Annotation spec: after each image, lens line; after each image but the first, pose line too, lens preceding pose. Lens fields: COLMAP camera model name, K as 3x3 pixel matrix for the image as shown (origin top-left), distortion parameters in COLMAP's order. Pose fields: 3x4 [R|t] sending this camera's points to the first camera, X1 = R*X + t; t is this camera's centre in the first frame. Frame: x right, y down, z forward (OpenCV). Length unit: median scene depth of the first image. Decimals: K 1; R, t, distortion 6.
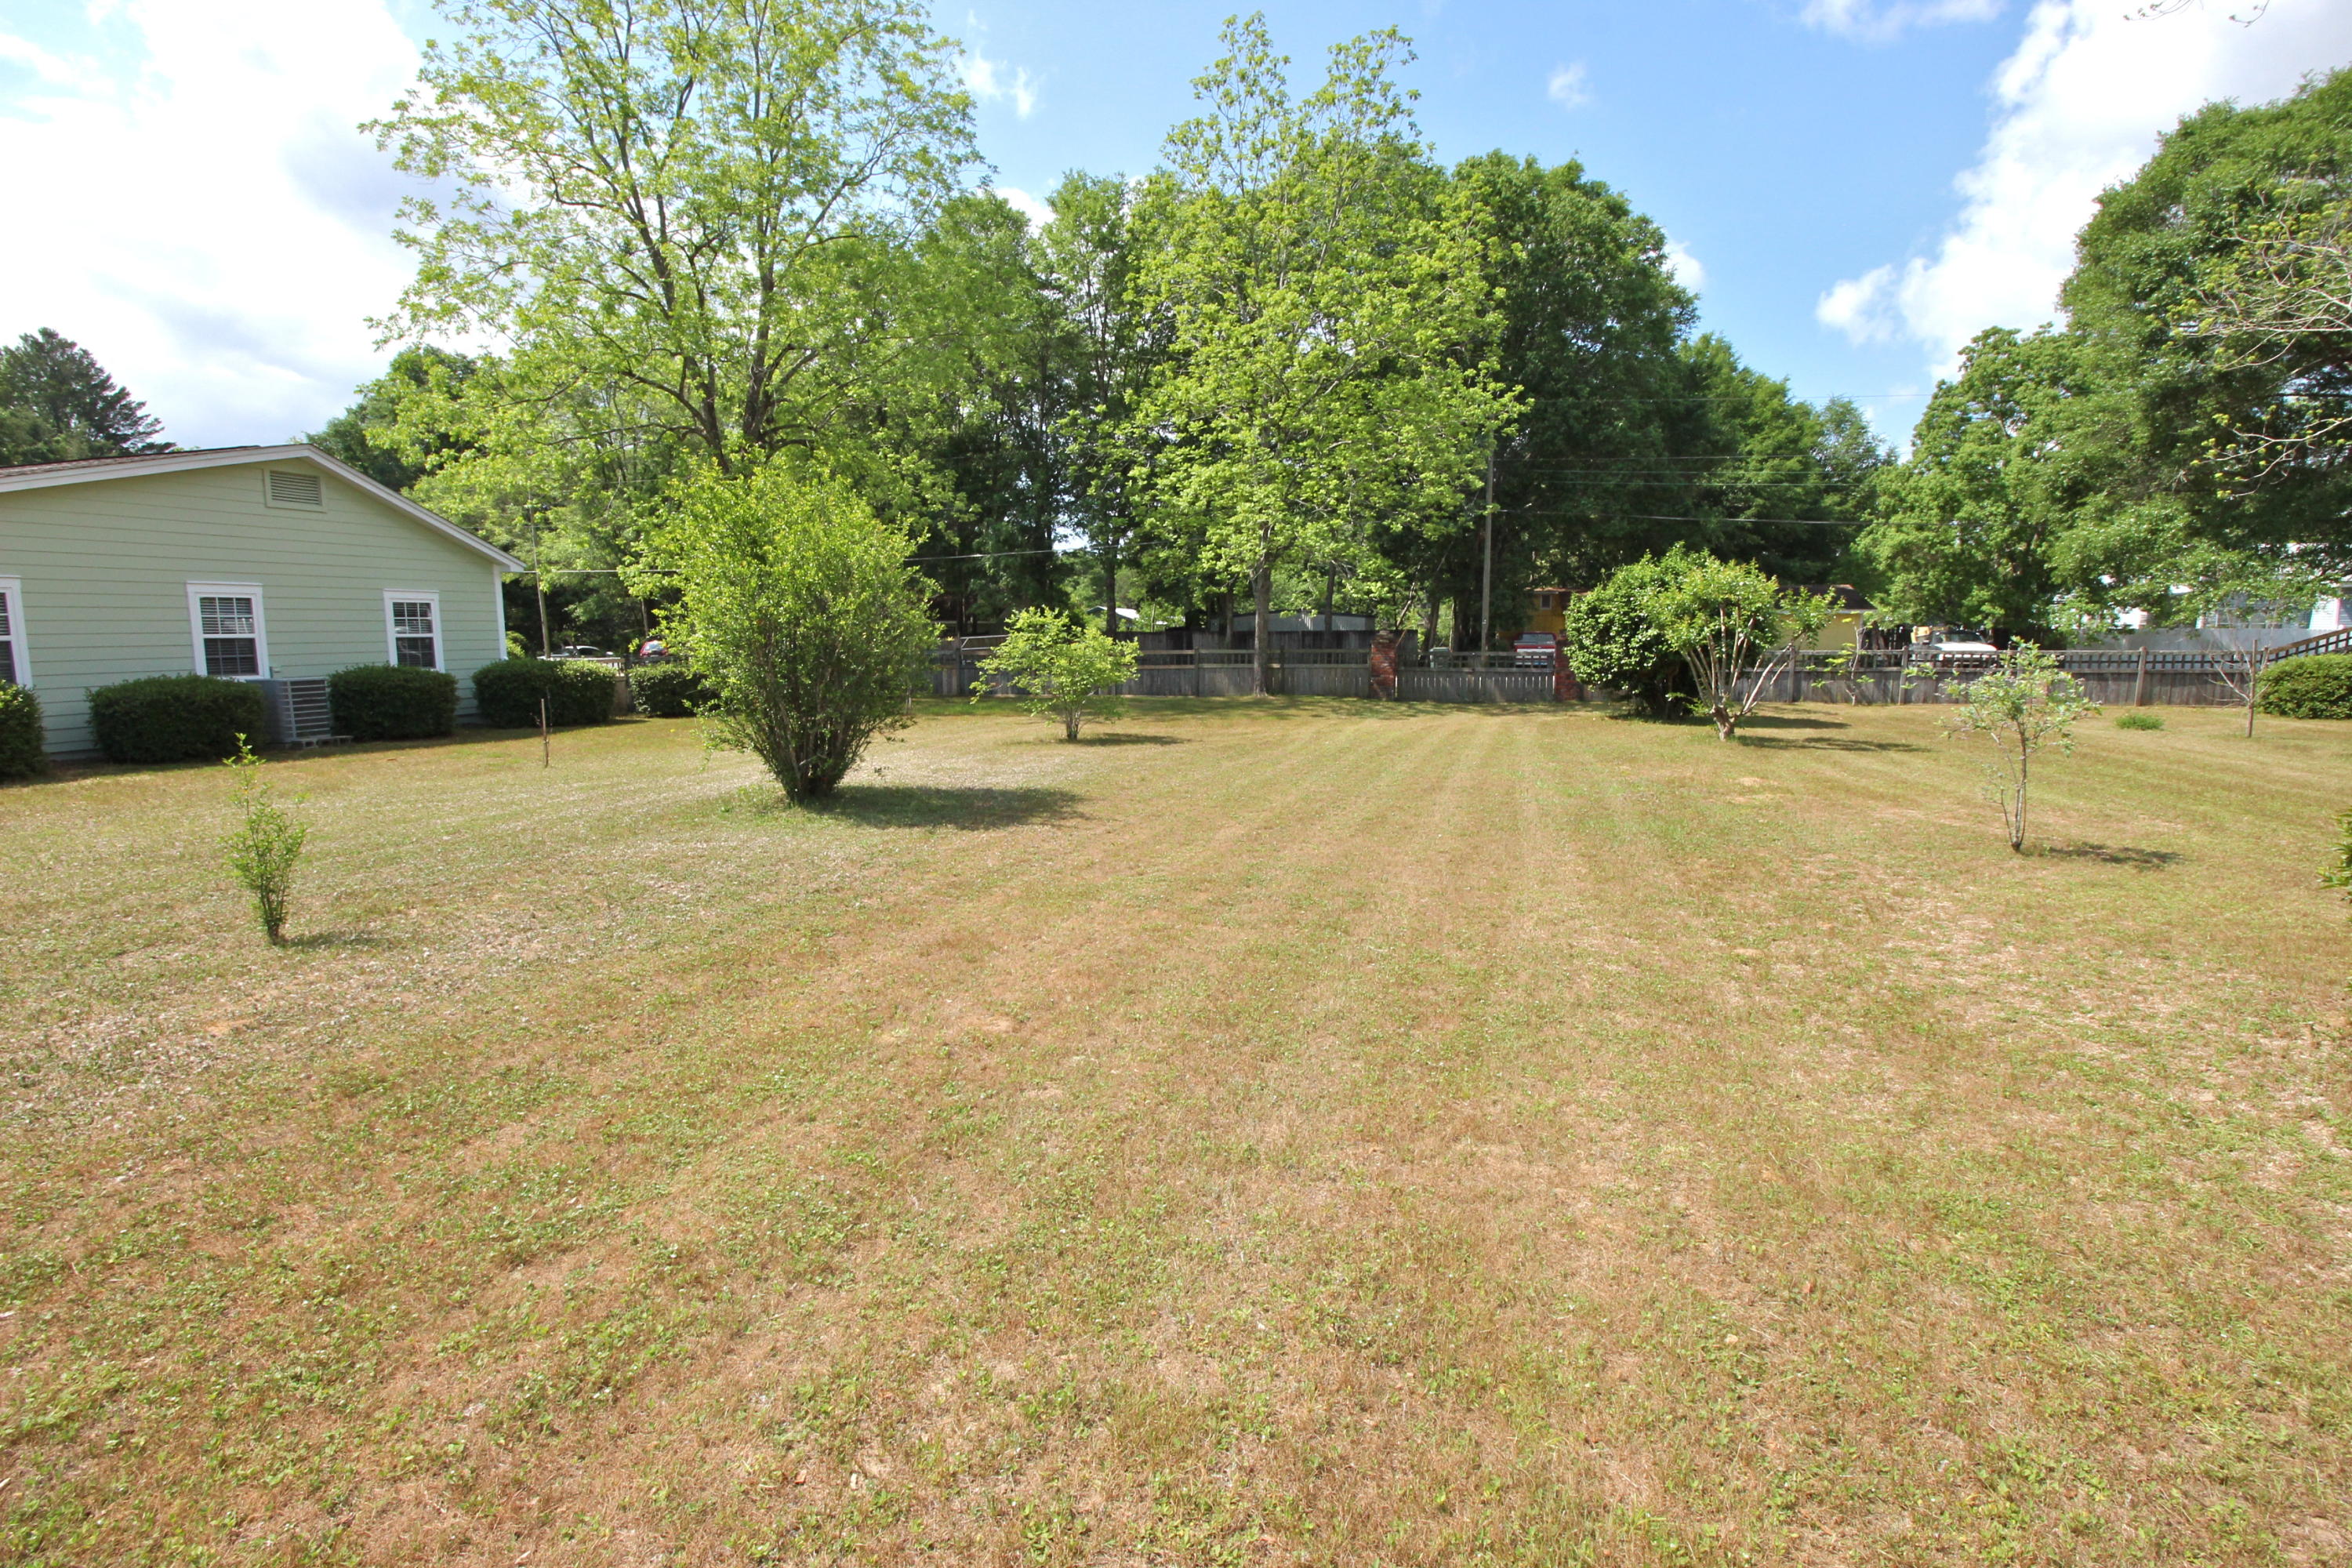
lens RADIAL K [[1092.5, 0, 1186.9], [0, 1092.5, 770.6], [0, 0, 1]] dist [-0.001894, -0.011512]
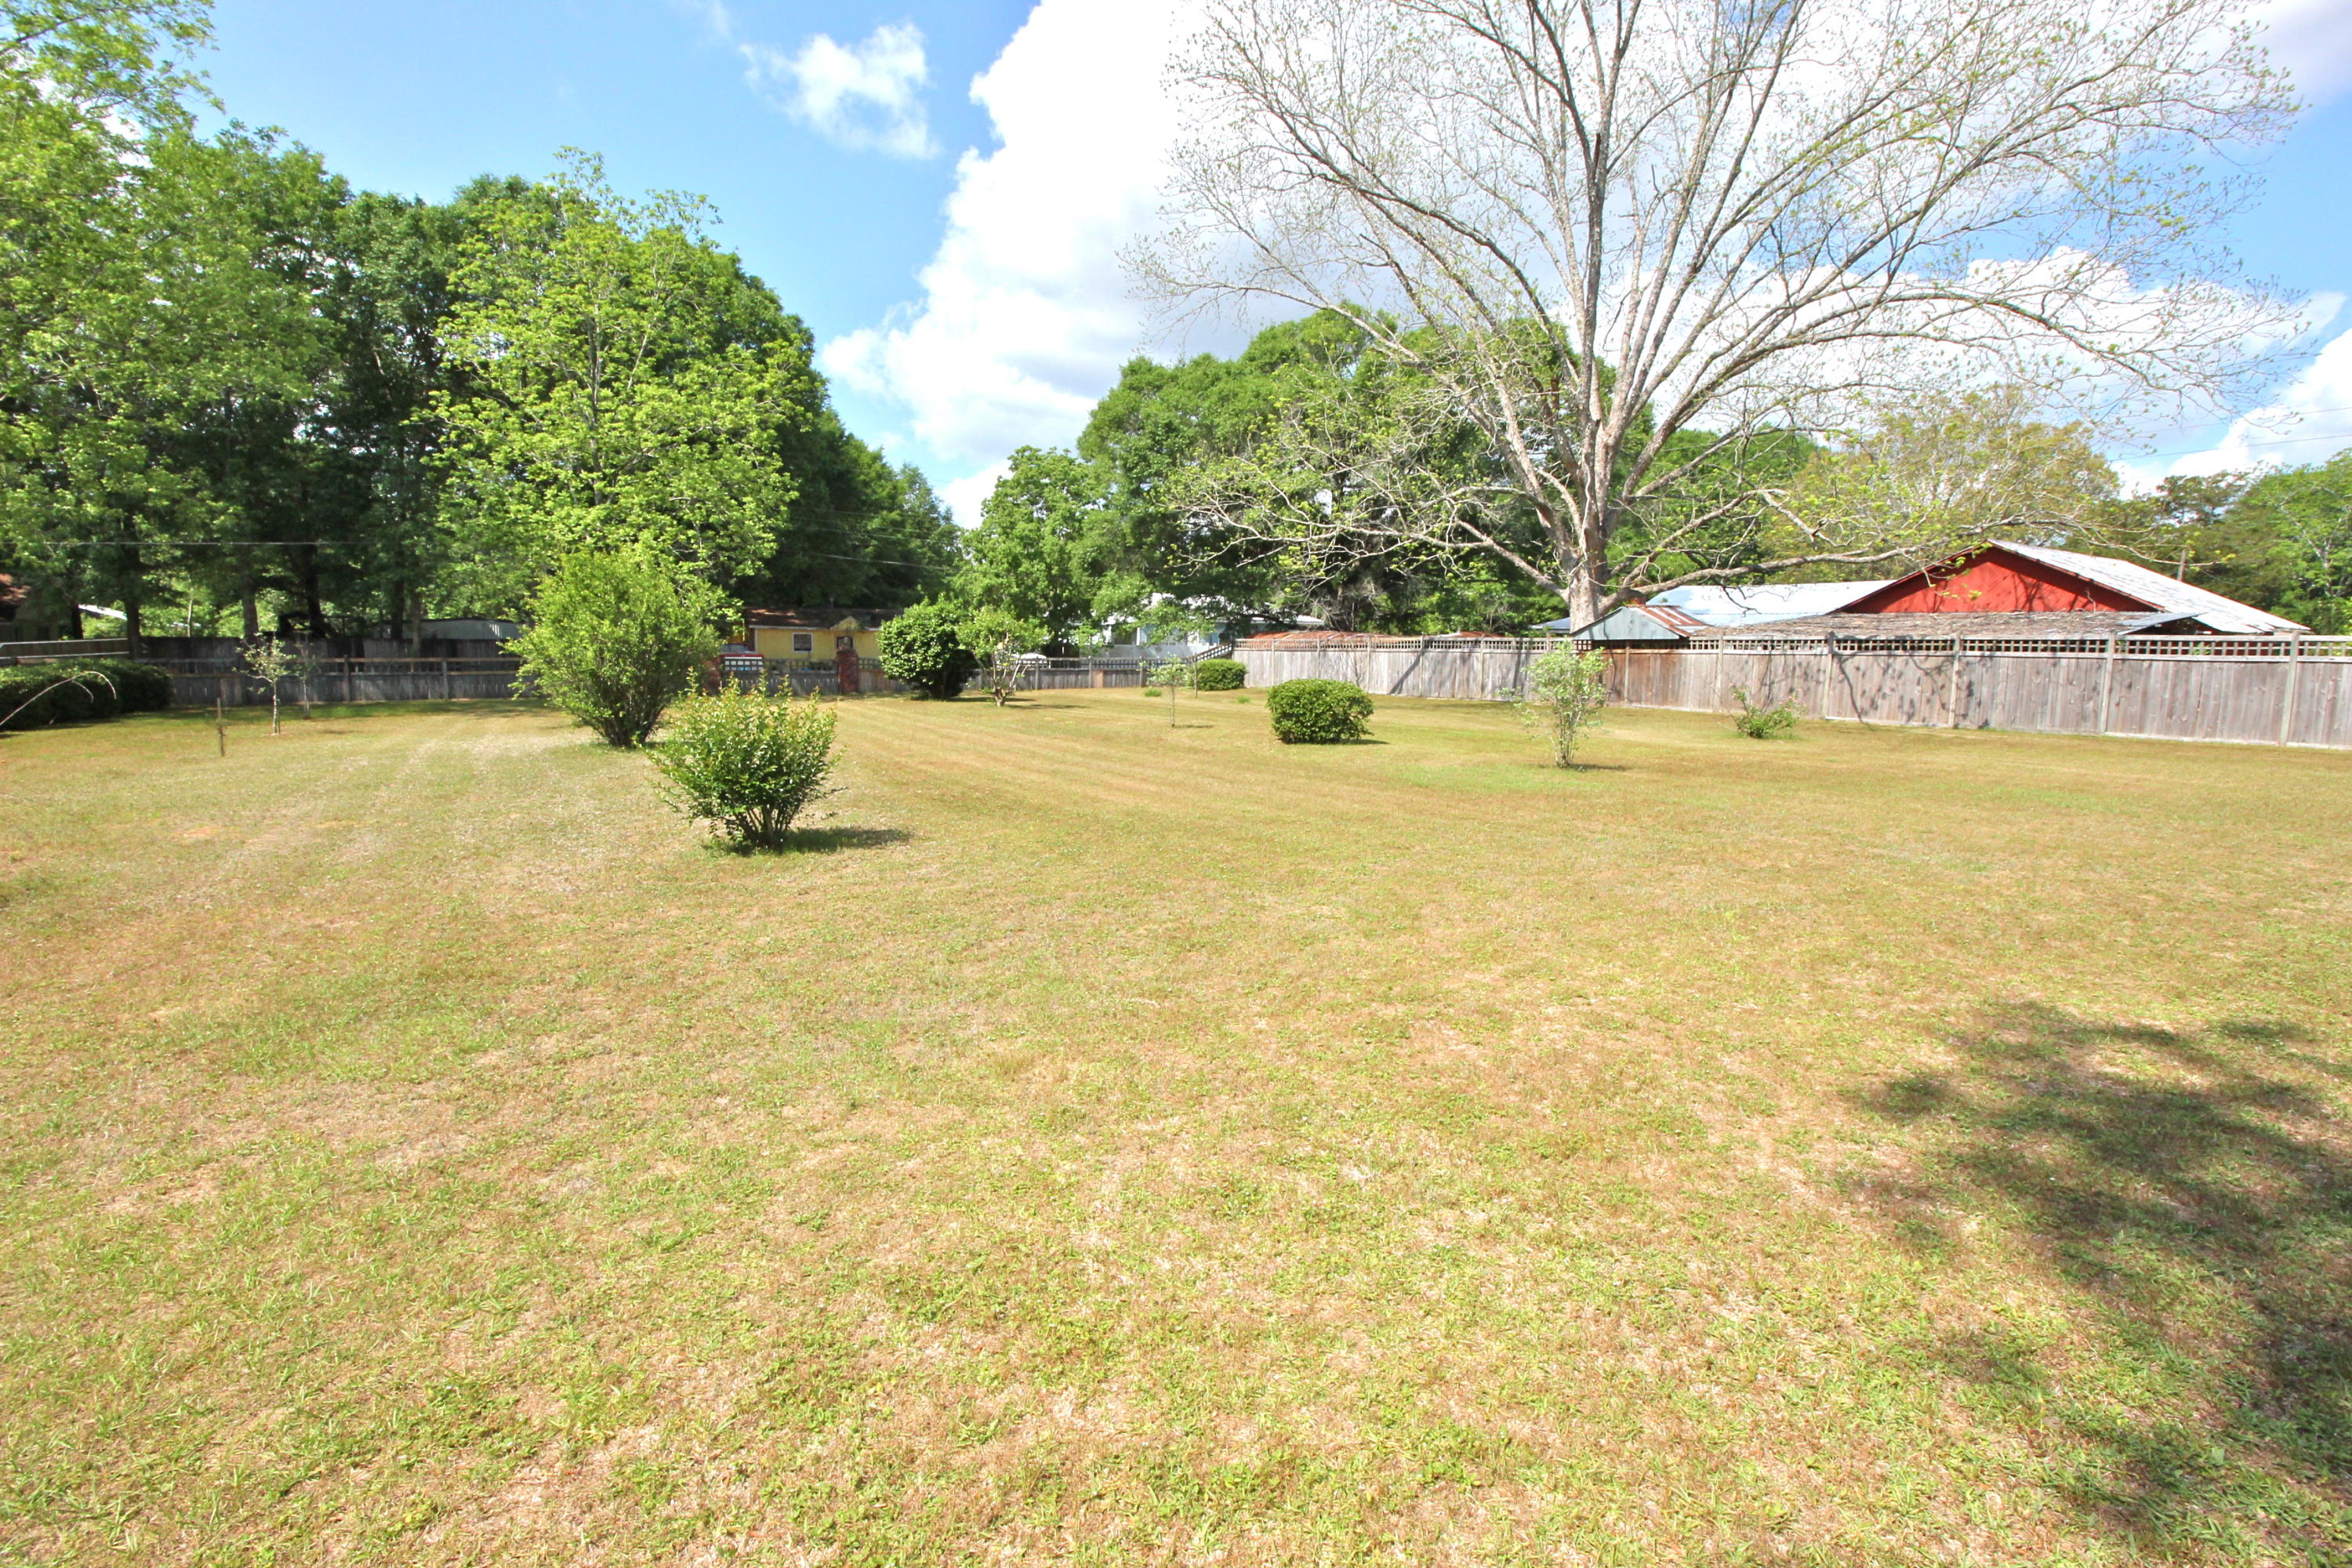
lens RADIAL K [[1092.5, 0, 1186.9], [0, 1092.5, 770.6], [0, 0, 1]] dist [-0.001894, -0.011512]
pose [[0.679582, -0.072418, 0.730017, -0.264113], [0.078368, 0.996588, 0.025909, 0.022968], [-0.729402, 0.039603, 0.682938, -0.196588]]
